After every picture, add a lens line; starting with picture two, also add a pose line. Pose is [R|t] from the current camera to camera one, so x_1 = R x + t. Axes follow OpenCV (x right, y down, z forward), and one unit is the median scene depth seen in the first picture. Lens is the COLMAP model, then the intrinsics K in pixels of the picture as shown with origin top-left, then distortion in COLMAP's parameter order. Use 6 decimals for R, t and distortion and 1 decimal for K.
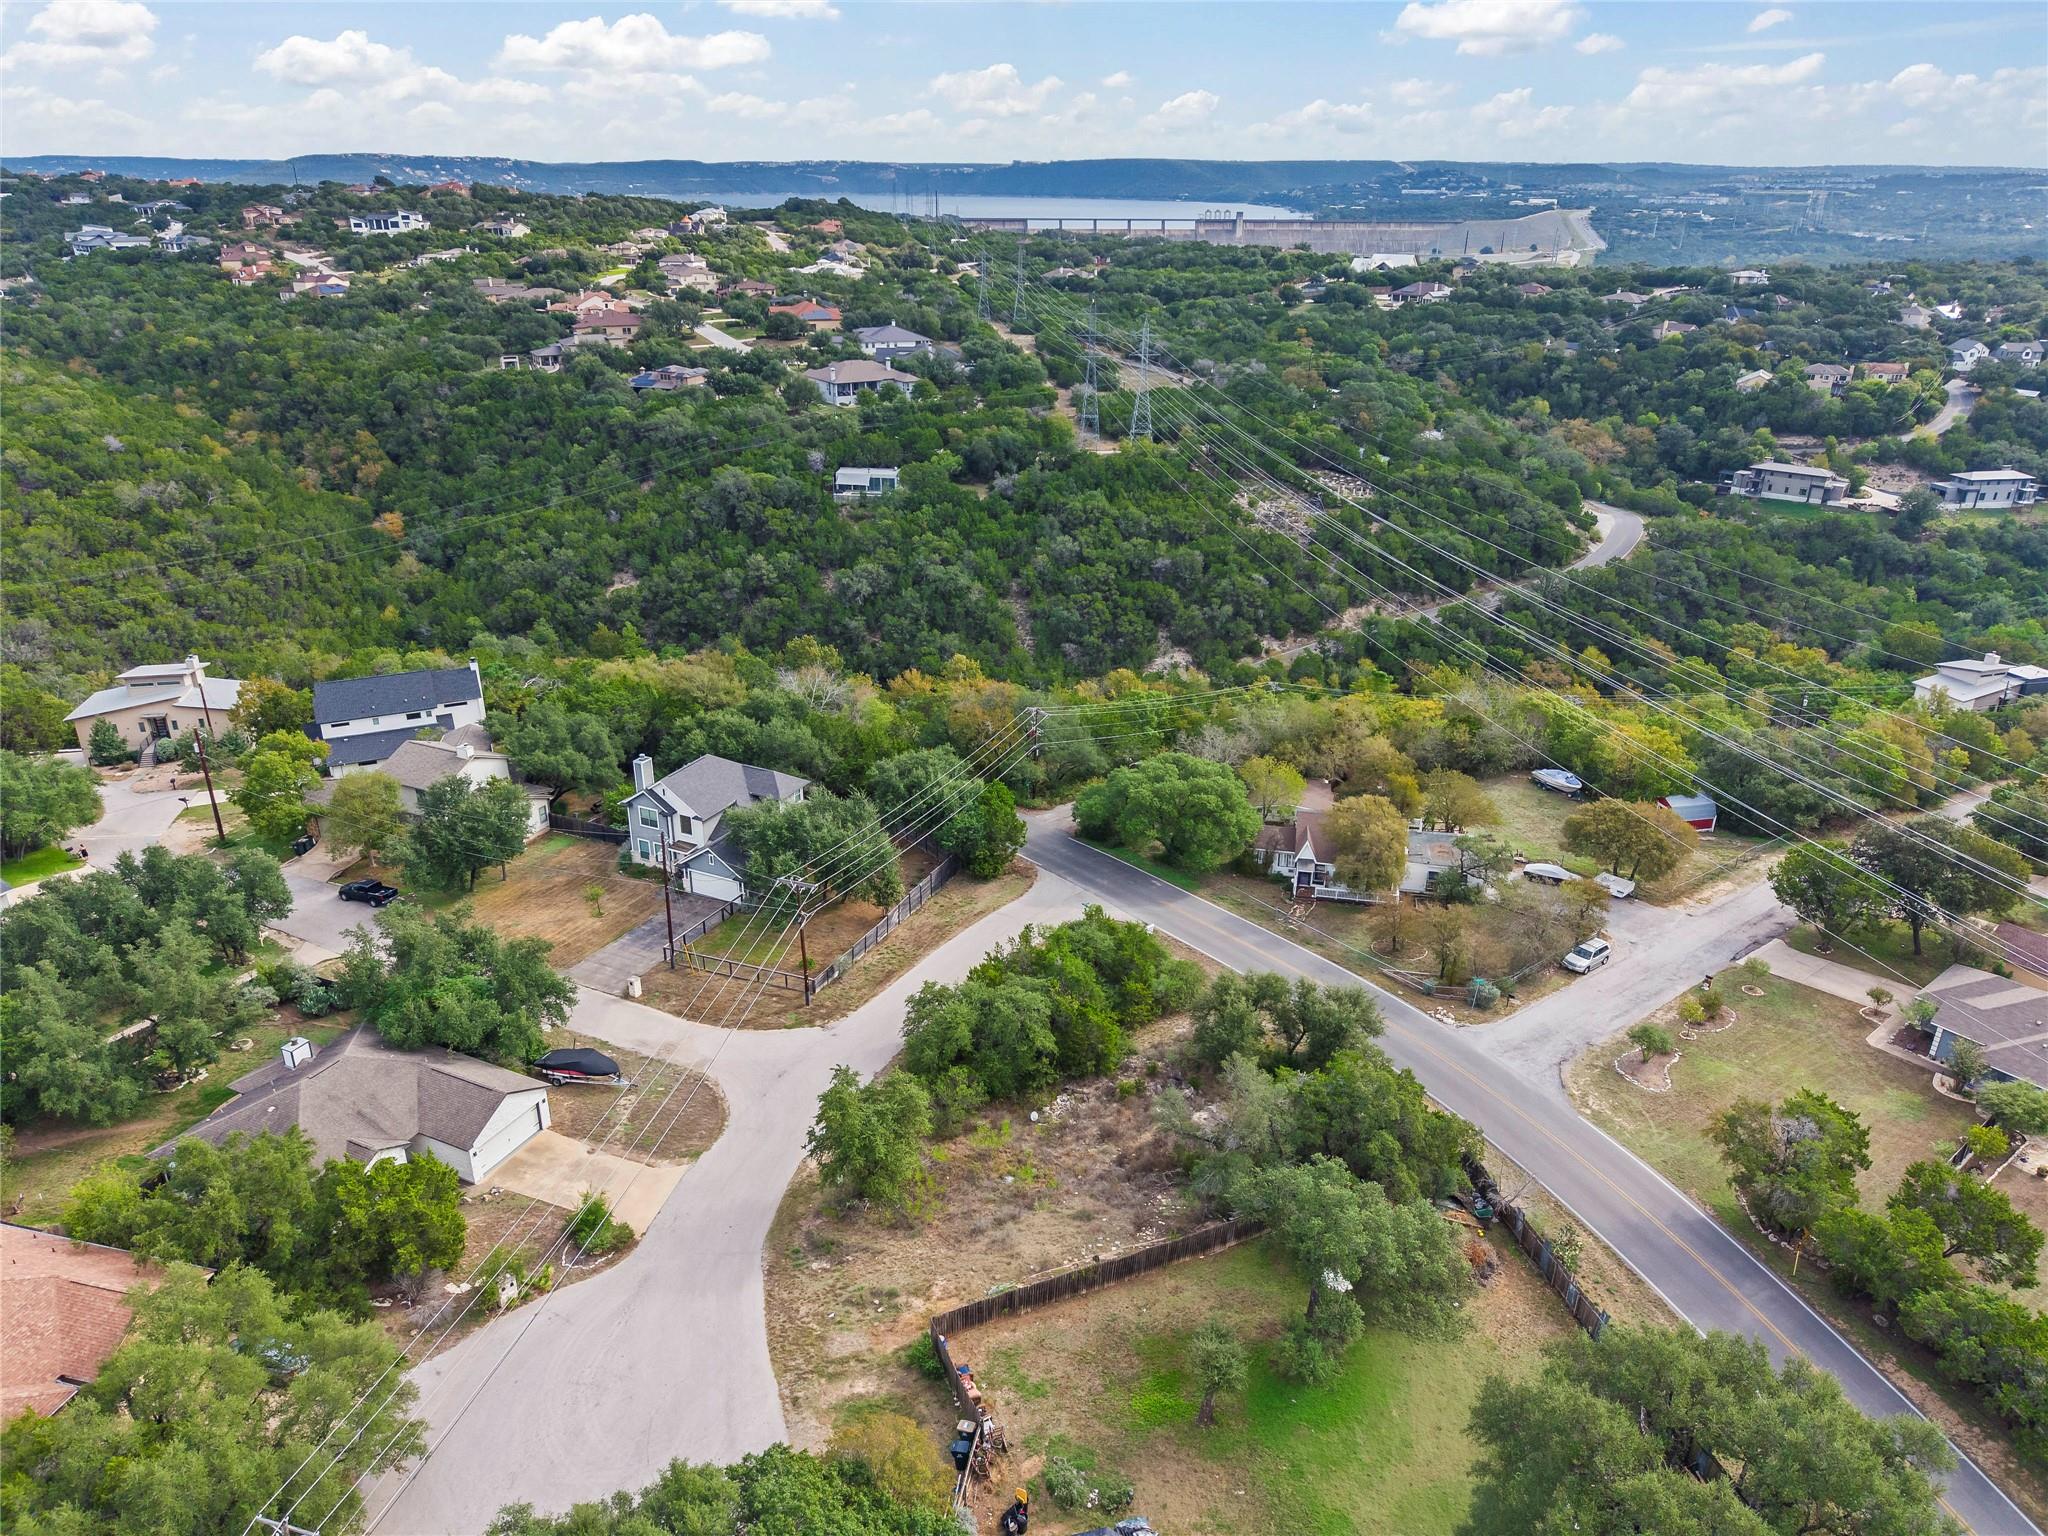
lens RADIAL K [[1366.6, 0, 1022.0], [0, 1366.6, 773.7], [0, 0, 1]] dist [0.030087, -0.029148]
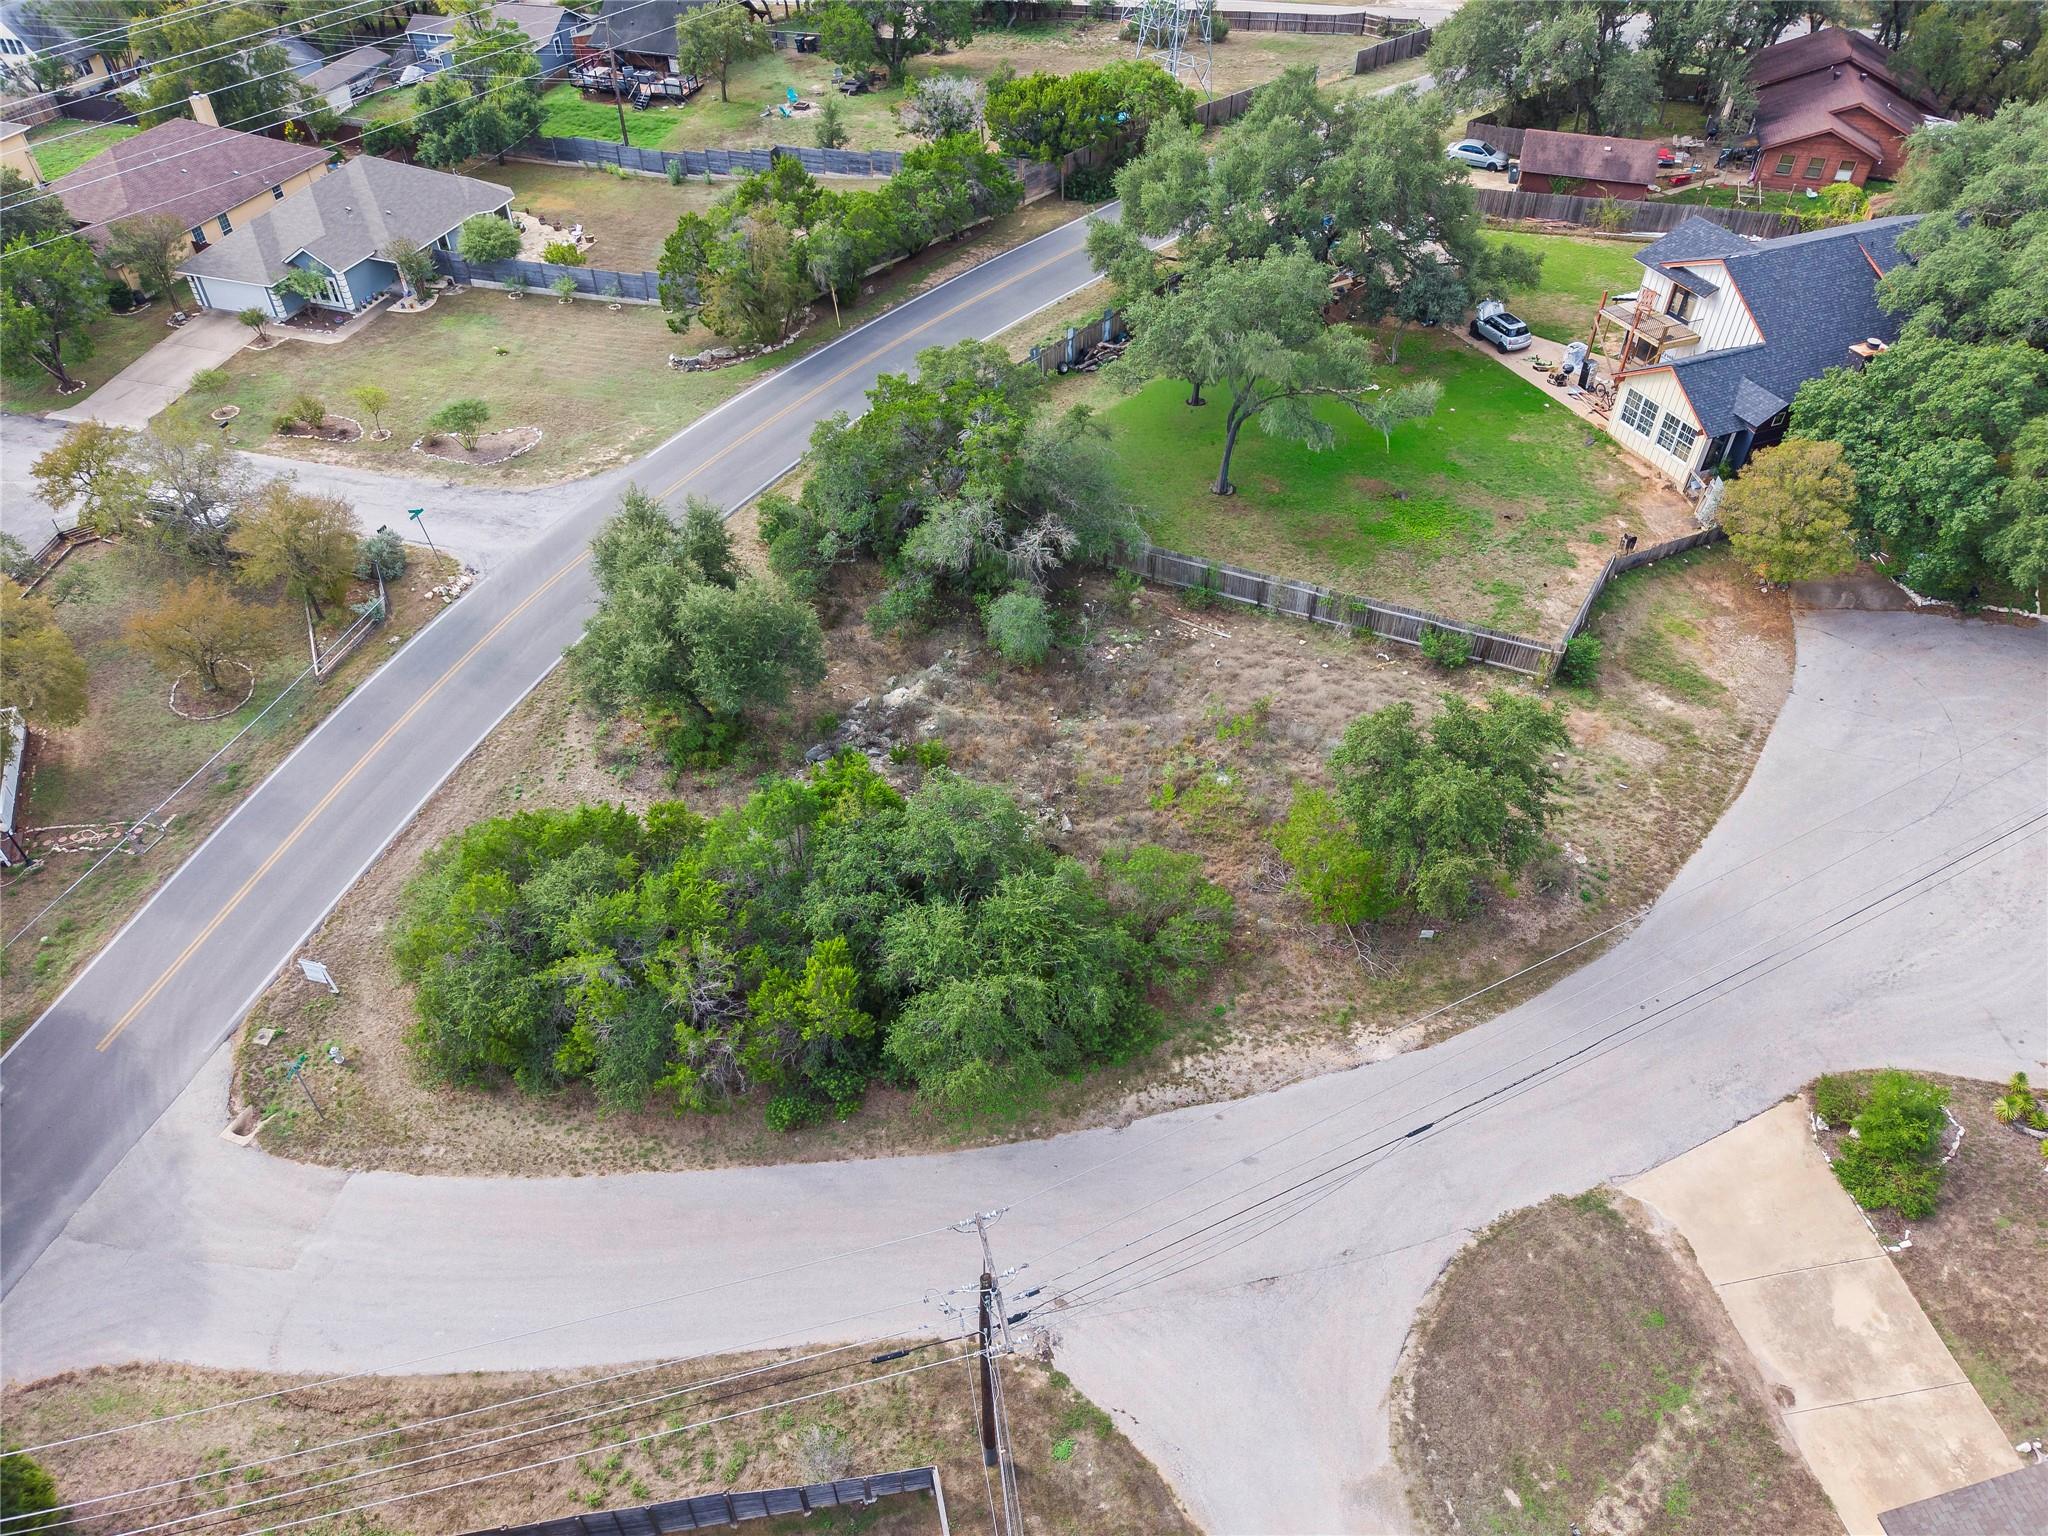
lens RADIAL K [[1366.6, 0, 1022.0], [0, 1366.6, 773.7], [0, 0, 1]] dist [0.030087, -0.029148]
pose [[-0.563363, -0.569410, 0.598660, -0.191016], [0.328468, 0.510506, 0.794665, -0.139064], [-0.758110, 0.644325, -0.100568, 0.643271]]
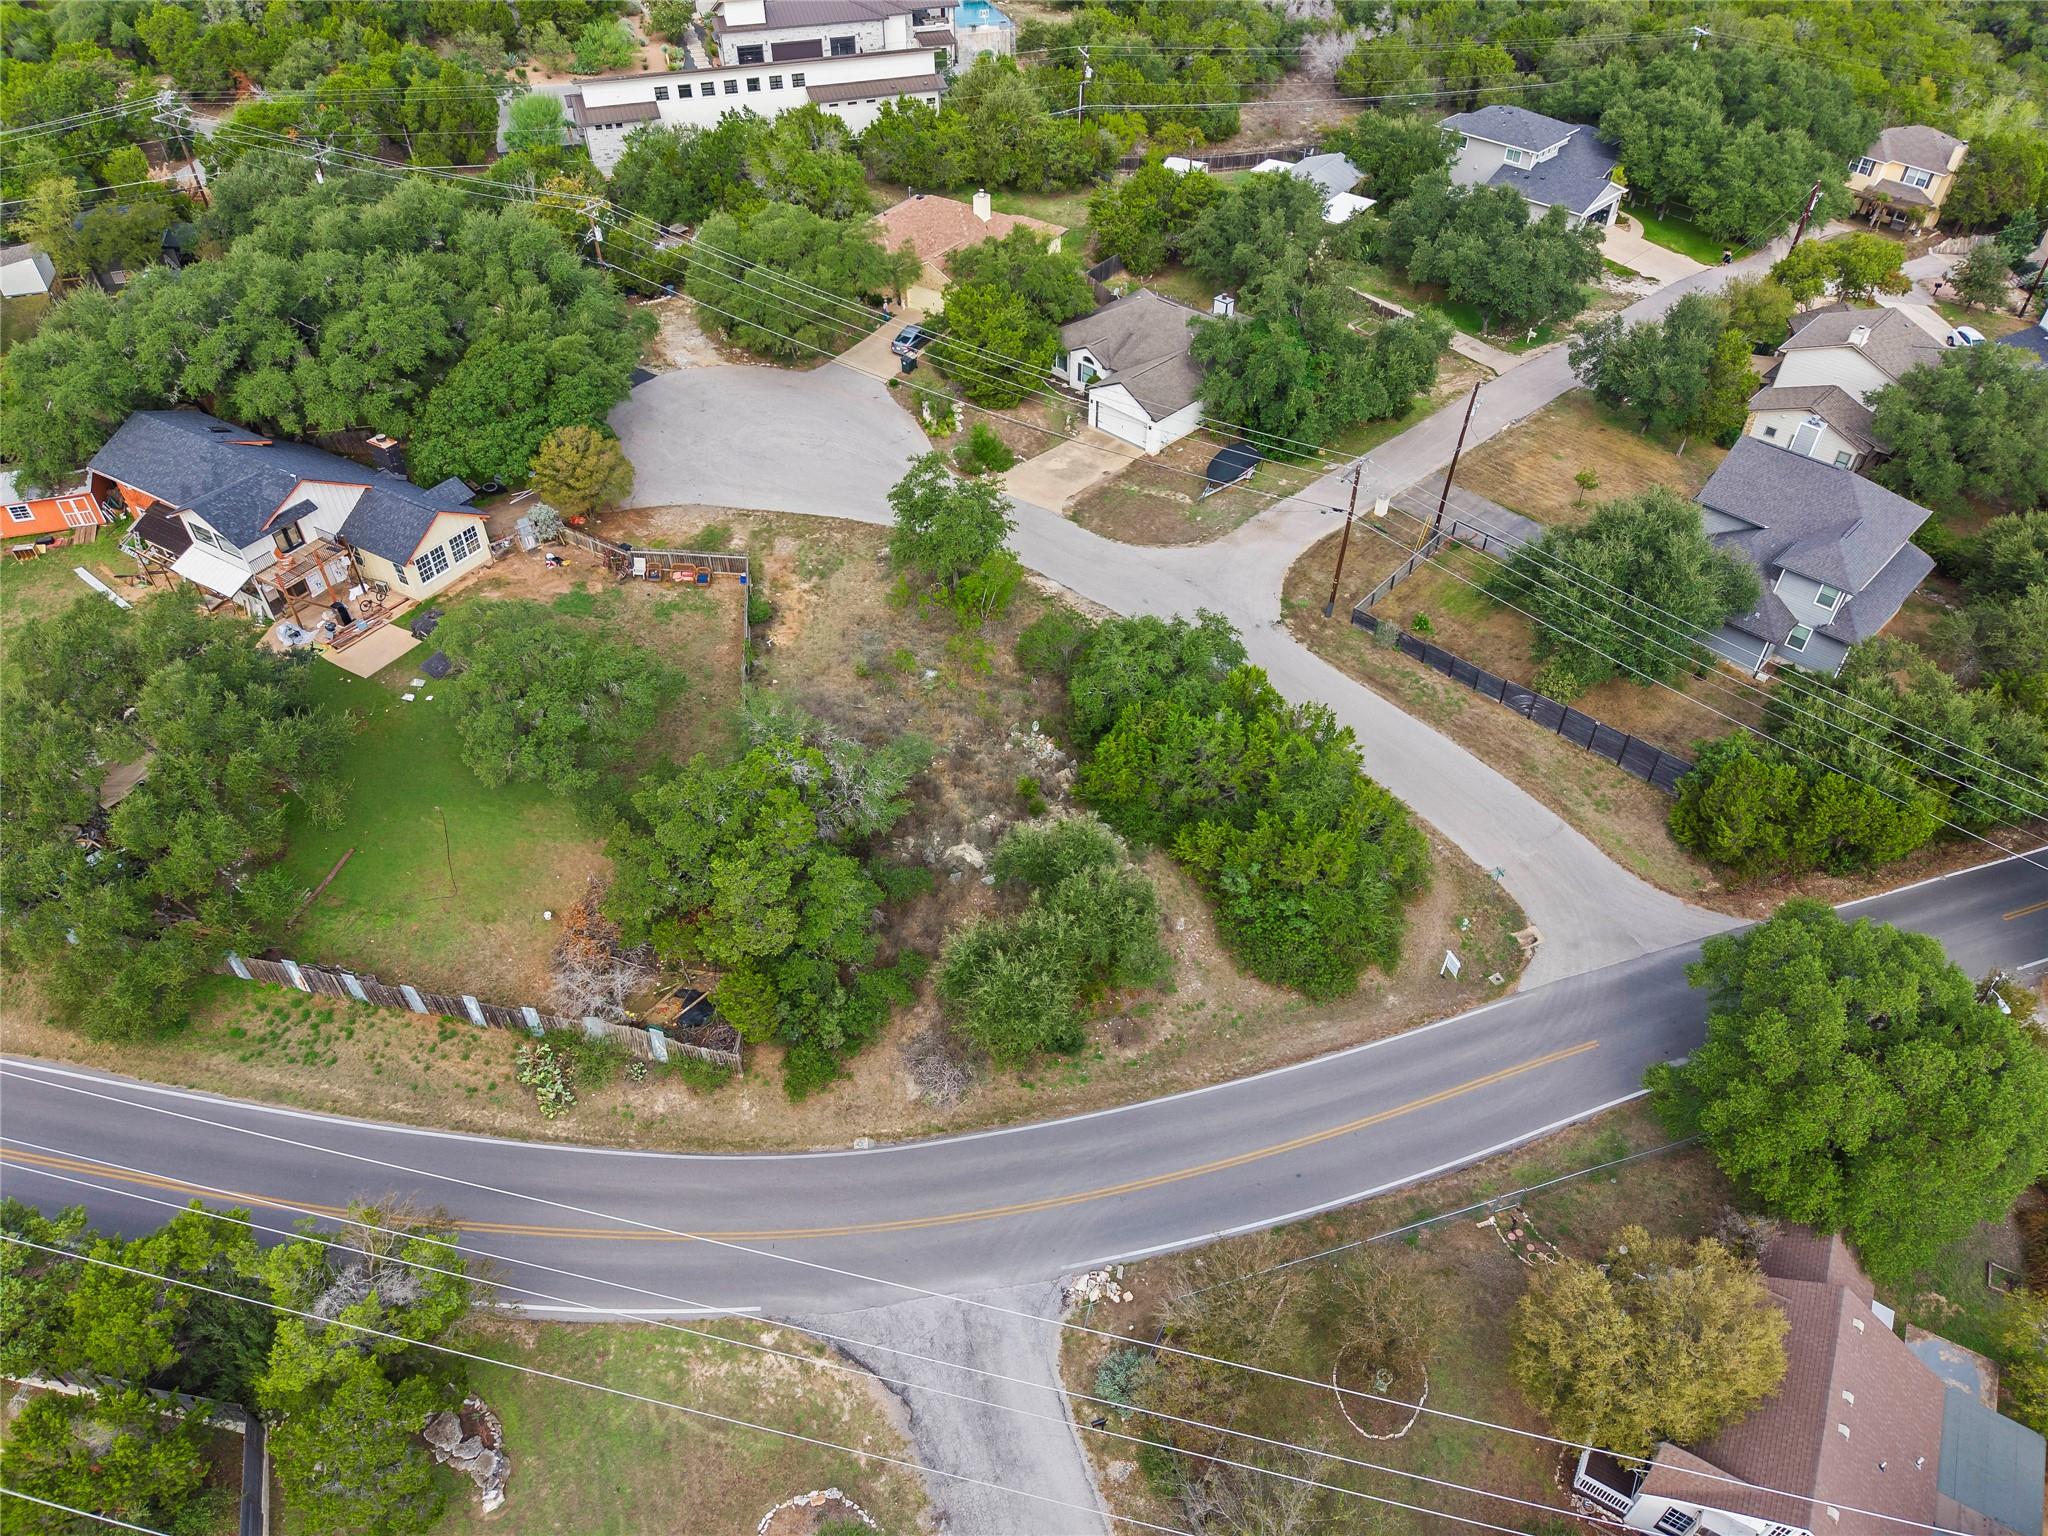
lens RADIAL K [[1366.6, 0, 1022.0], [0, 1366.6, 773.7], [0, 0, 1]] dist [0.030087, -0.029148]
pose [[-0.332161, 0.632108, -0.700077, 0.394534], [-0.378895, 0.590282, 0.712745, -0.214713], [0.863775, 0.502002, 0.043434, 0.595289]]
